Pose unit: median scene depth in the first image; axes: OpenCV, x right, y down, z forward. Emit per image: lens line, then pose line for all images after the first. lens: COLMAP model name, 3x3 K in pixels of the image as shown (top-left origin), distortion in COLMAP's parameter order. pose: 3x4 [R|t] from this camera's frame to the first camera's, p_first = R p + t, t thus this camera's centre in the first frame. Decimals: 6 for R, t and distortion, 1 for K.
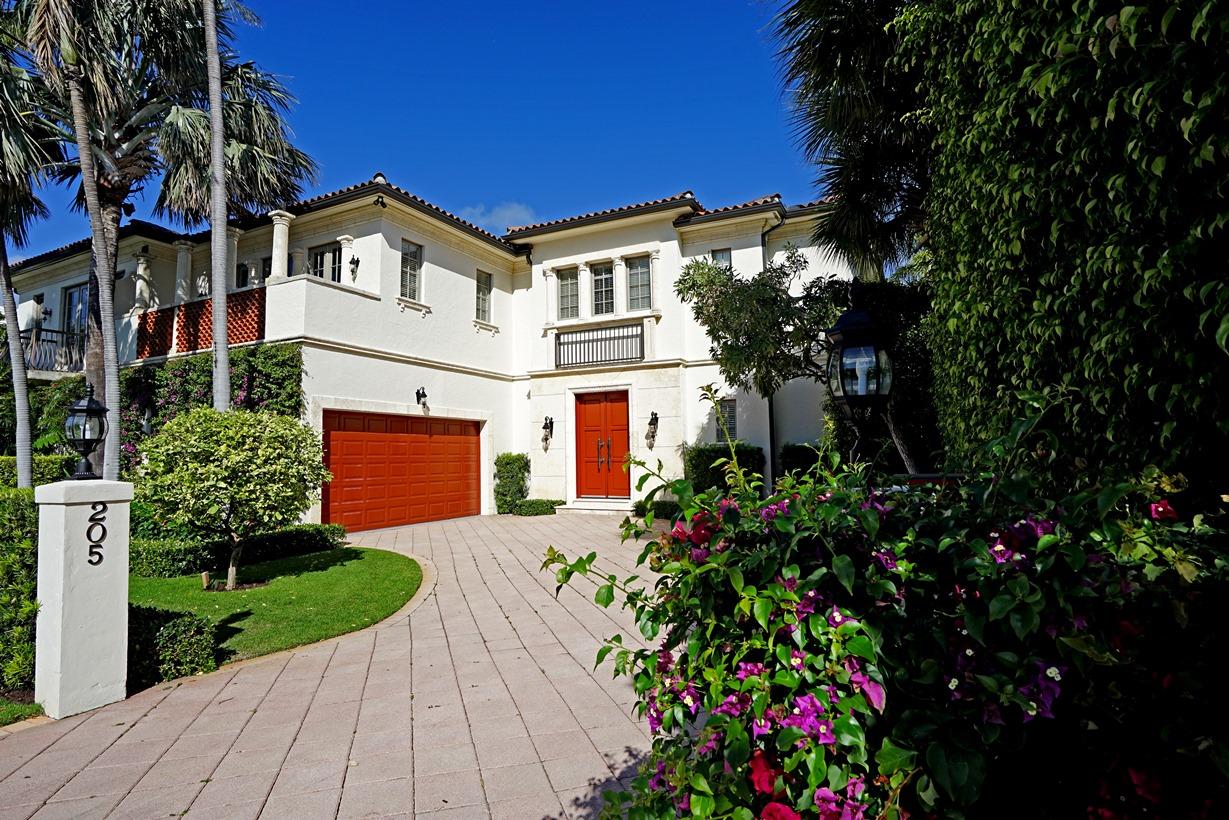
lens RADIAL K [[584.2, 0, 585.0], [0, 584.2, 397.2], [0, 0, 1]] dist [-0.074790, 0.026817]
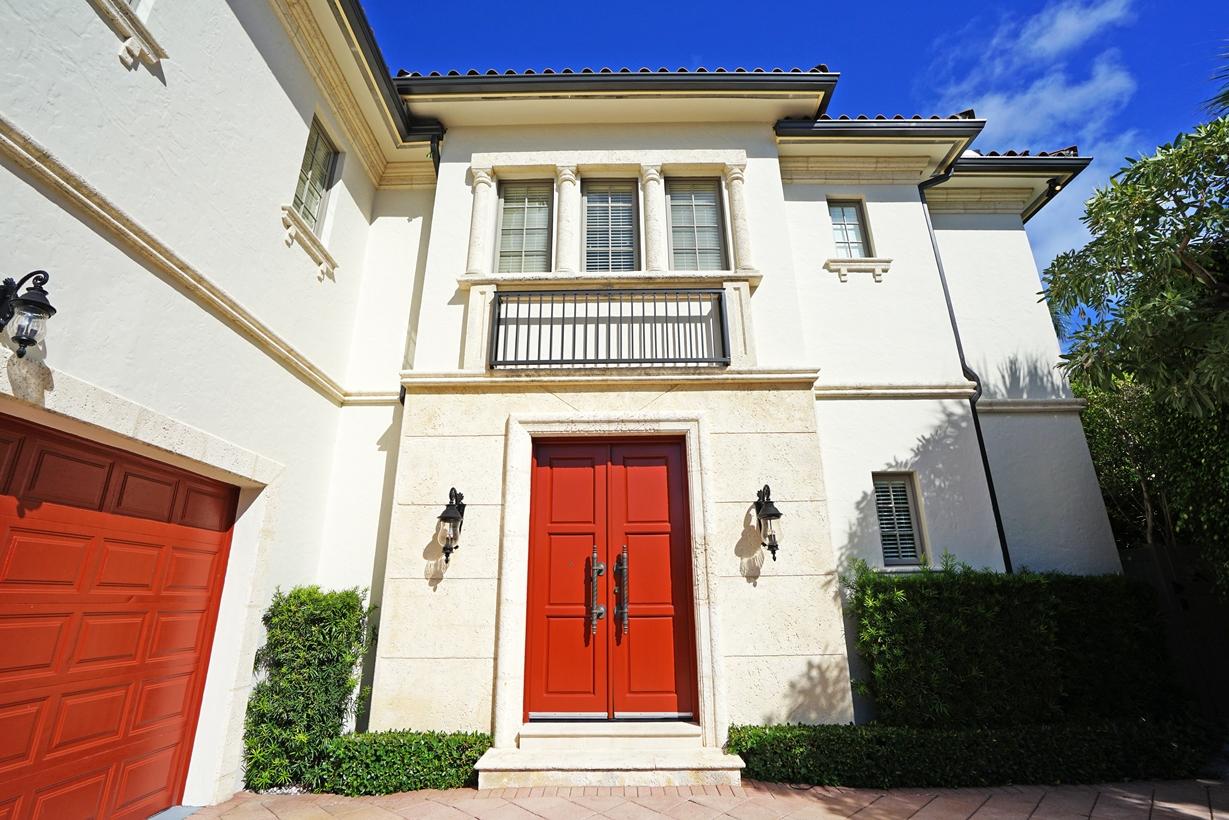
lens RADIAL K [[567.1, 0, 607.0], [0, 567.1, 396.6], [0, 0, 1]] dist [-0.063111, 0.024689]
pose [[0.881571, 0.166303, 0.441786, -0.148356], [-0.049532, 0.963310, -0.263783, 0.066992], [-0.469445, 0.210661, 0.857463, 0.633433]]
